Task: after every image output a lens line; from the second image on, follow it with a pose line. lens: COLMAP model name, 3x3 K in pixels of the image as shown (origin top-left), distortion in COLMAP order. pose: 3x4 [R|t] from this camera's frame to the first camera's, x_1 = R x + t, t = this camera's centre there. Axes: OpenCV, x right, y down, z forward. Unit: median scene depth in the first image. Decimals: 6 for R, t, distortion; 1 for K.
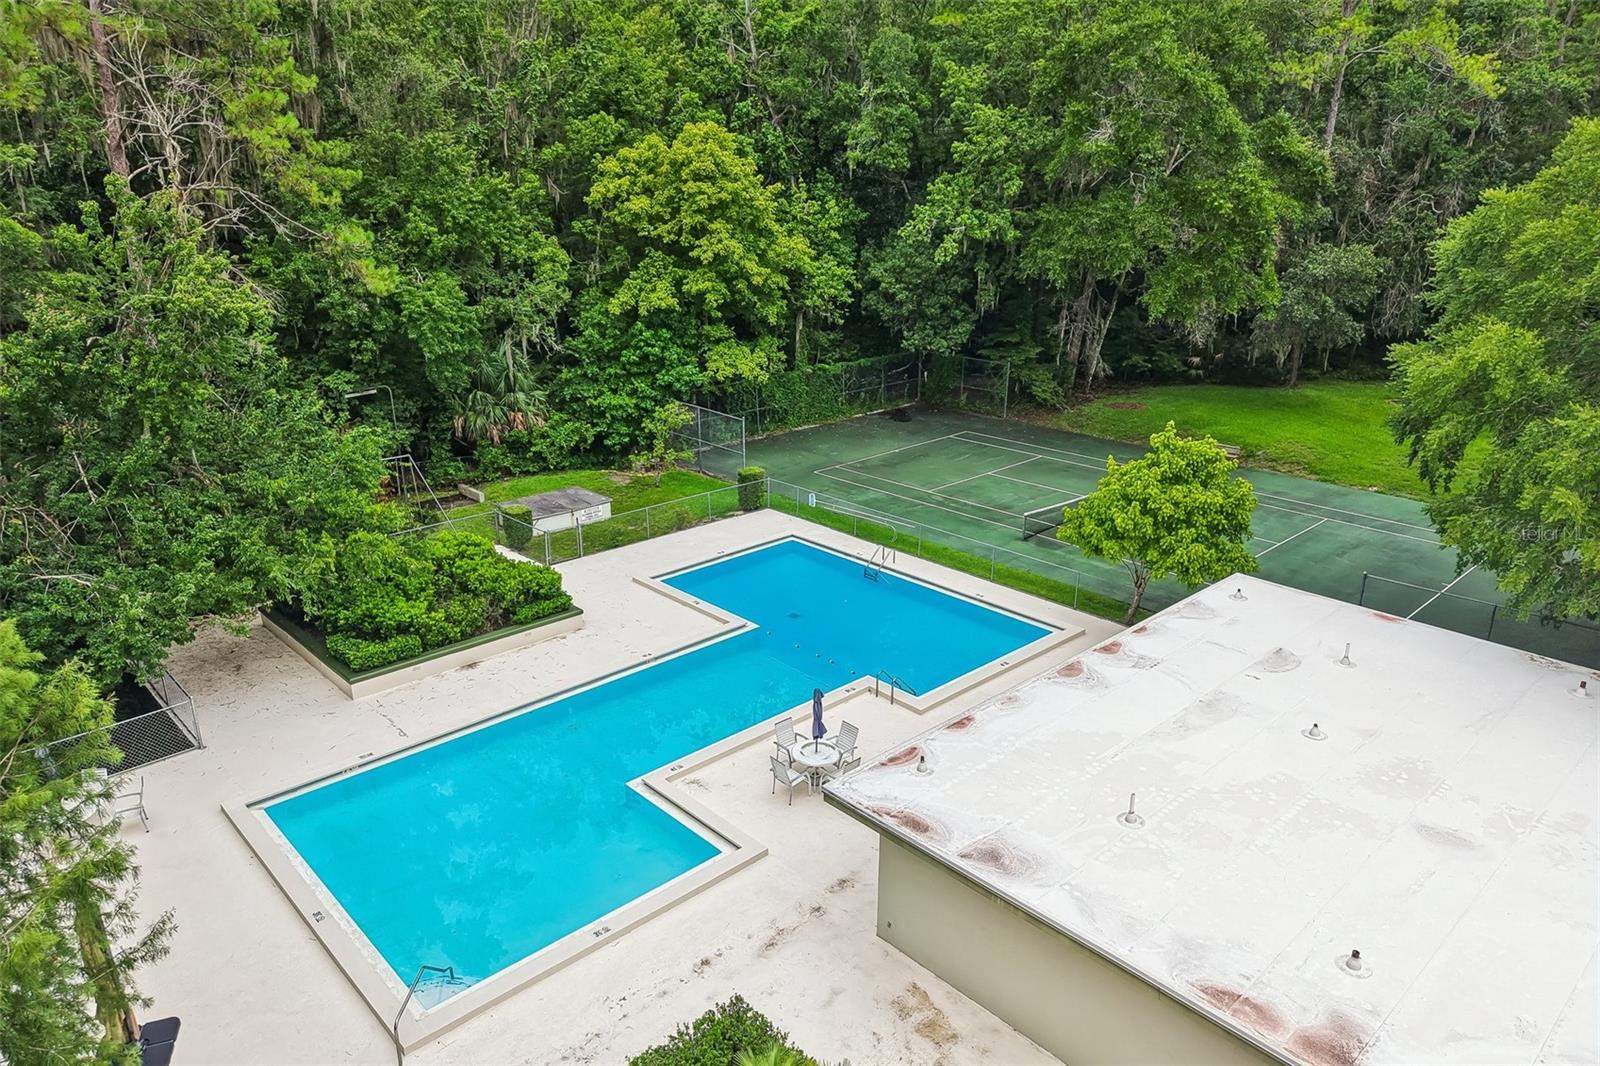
lens RADIAL K [[1069.1, 0, 795.3], [0, 1069.1, 534.4], [0, 0, 1]] dist [0.051247, -0.048421]
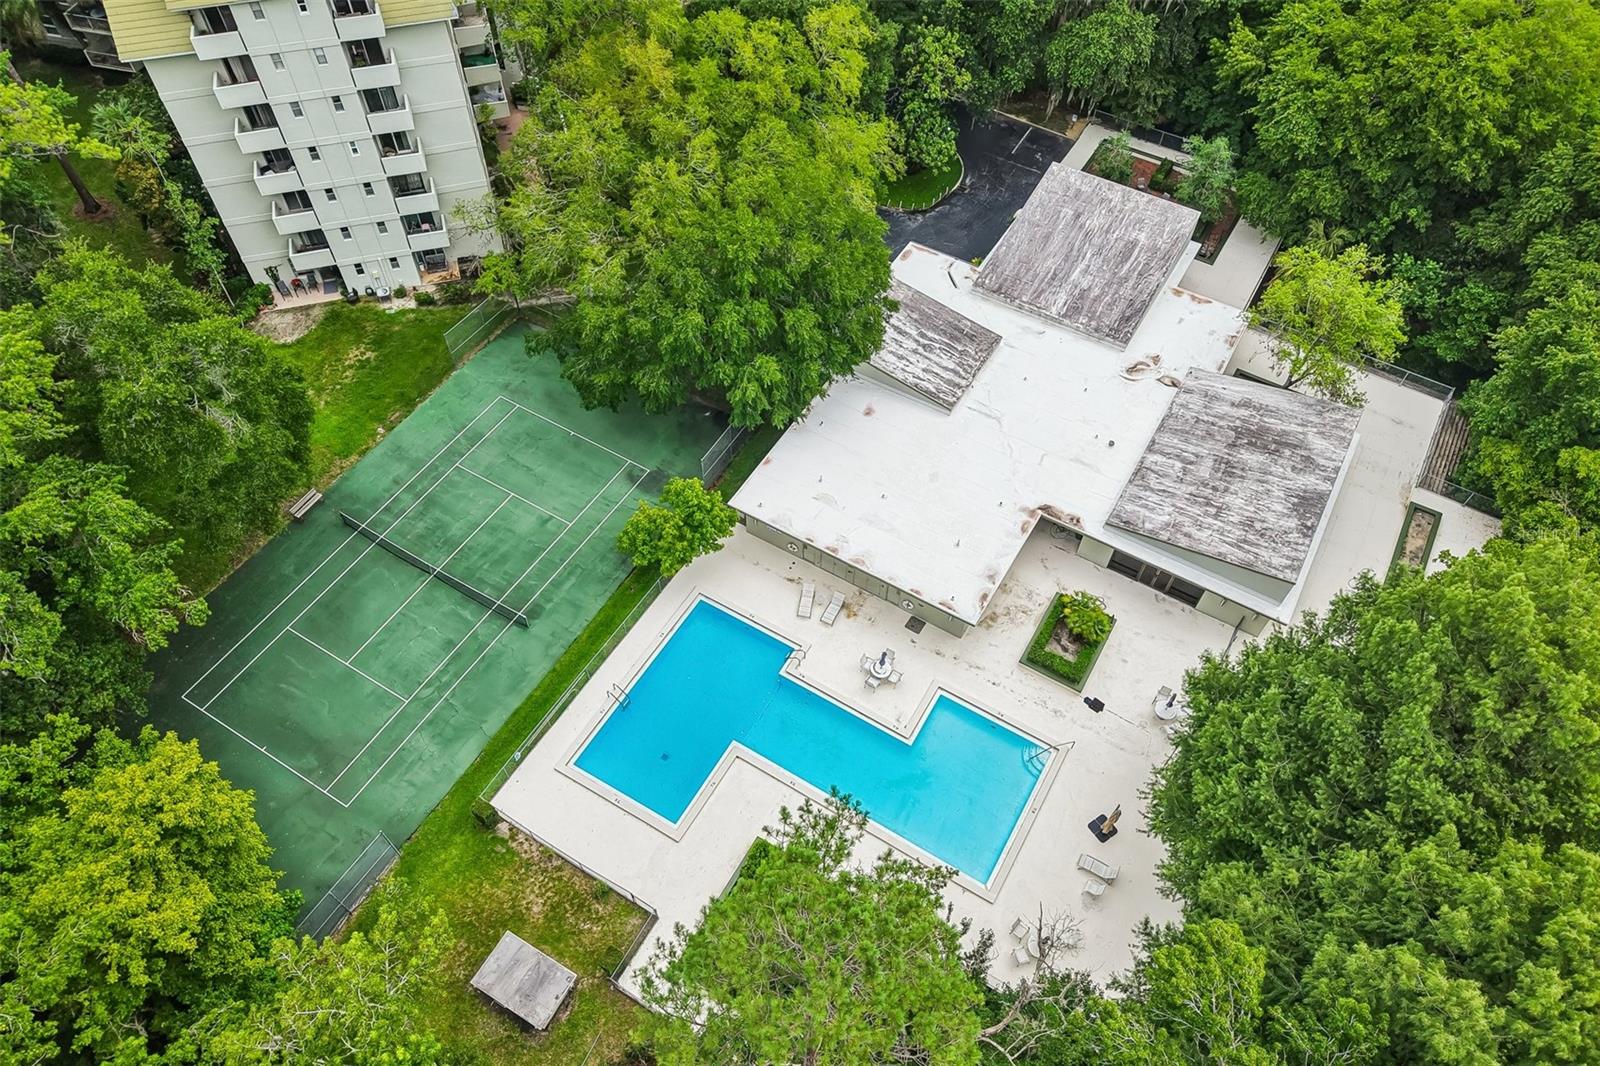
lens RADIAL K [[1069.1, 0, 795.3], [0, 1069.1, 534.4], [0, 0, 1]] dist [0.051247, -0.048421]
pose [[-0.276050, -0.777482, 0.565083, -0.564747], [0.295474, 0.490810, 0.819634, -1.058454], [-0.914599, 0.393227, 0.094237, 0.459796]]
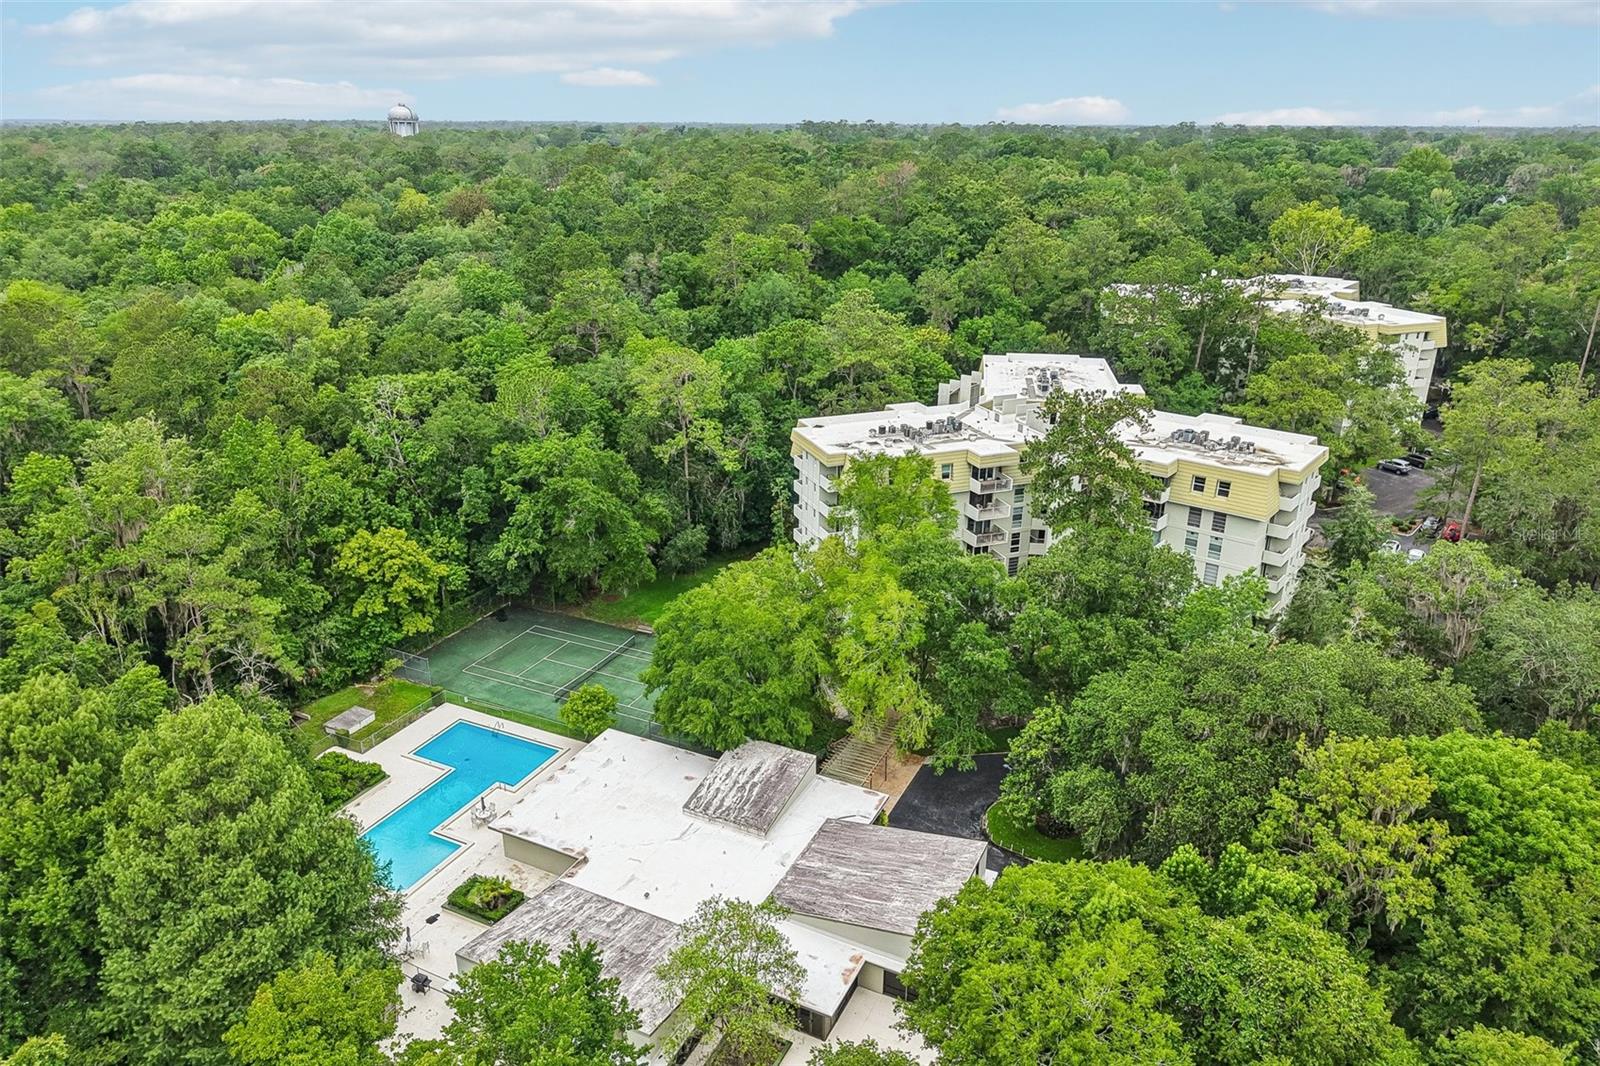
lens RADIAL K [[1069.1, 0, 795.3], [0, 1069.1, 534.4], [0, 0, 1]] dist [0.051247, -0.048421]
pose [[0.935481, -0.126378, 0.330005, -0.041230], [0.113728, 0.991850, 0.057444, -0.442656], [-0.334575, -0.016207, 0.942230, -1.488571]]
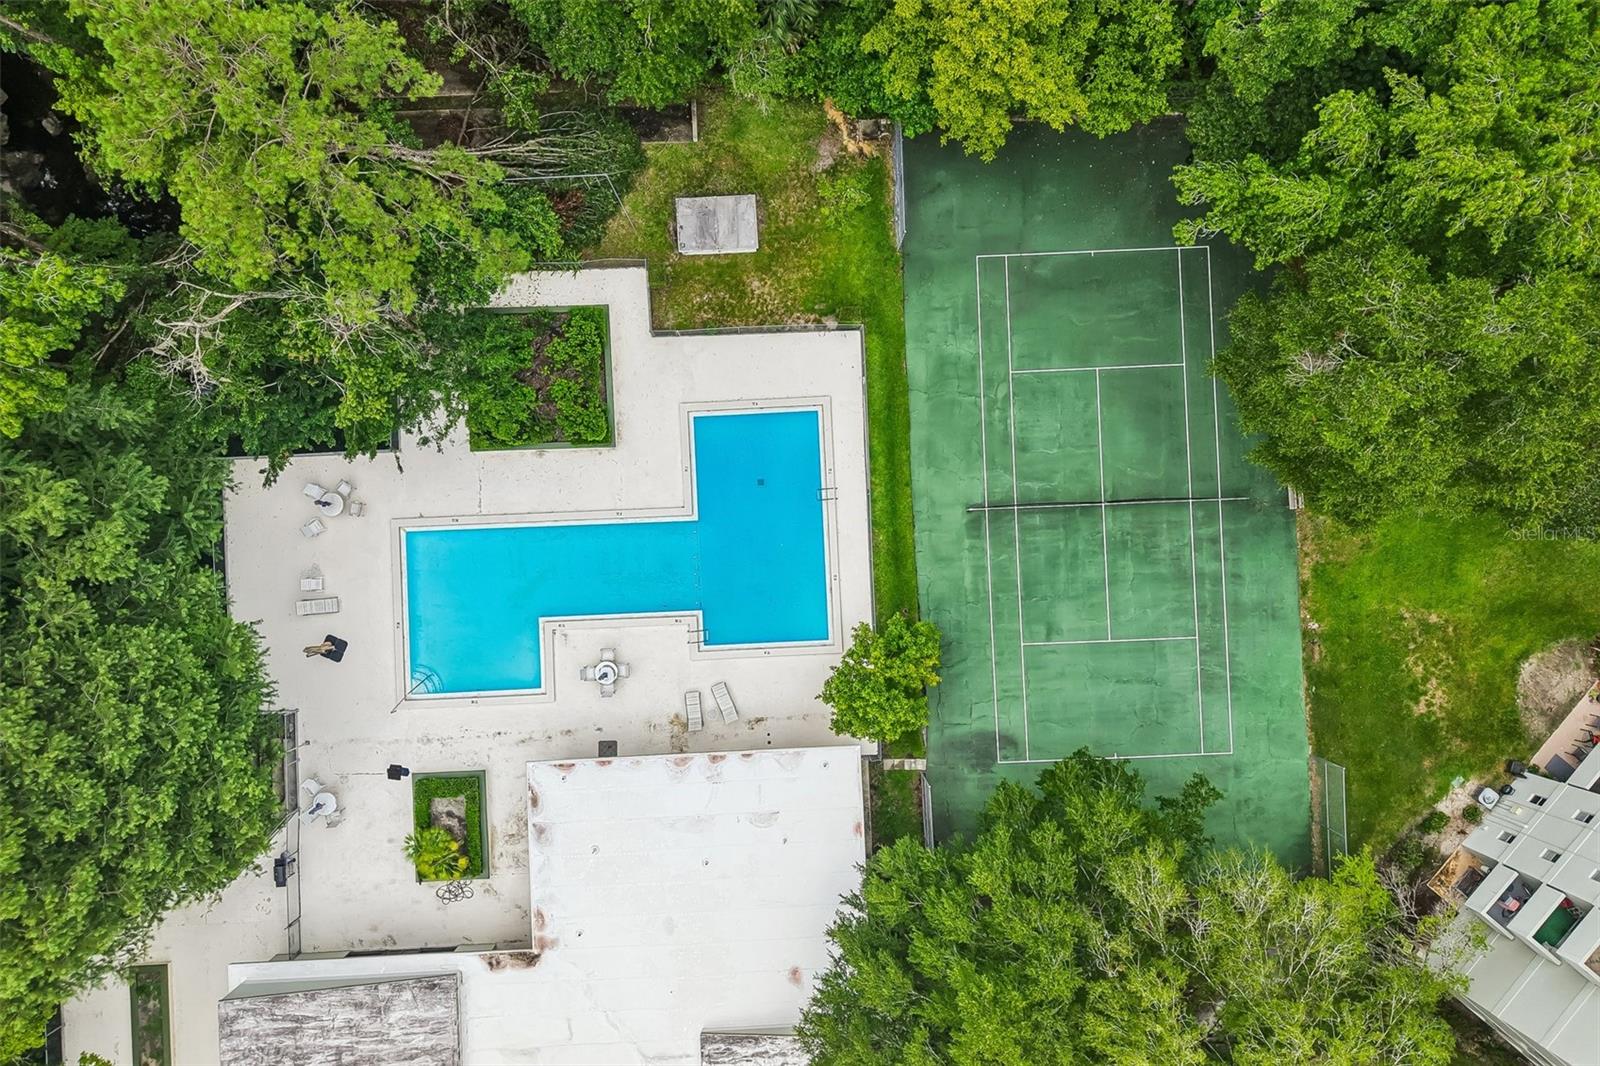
lens RADIAL K [[1069.1, 0, 795.3], [0, 1069.1, 534.4], [0, 0, 1]] dist [0.051247, -0.048421]
pose [[0.758032, 0.652209, 0.003347, 0.065574], [-0.225632, 0.257421, 0.939588, -1.089838], [0.611946, -0.712993, 0.342292, 0.382797]]
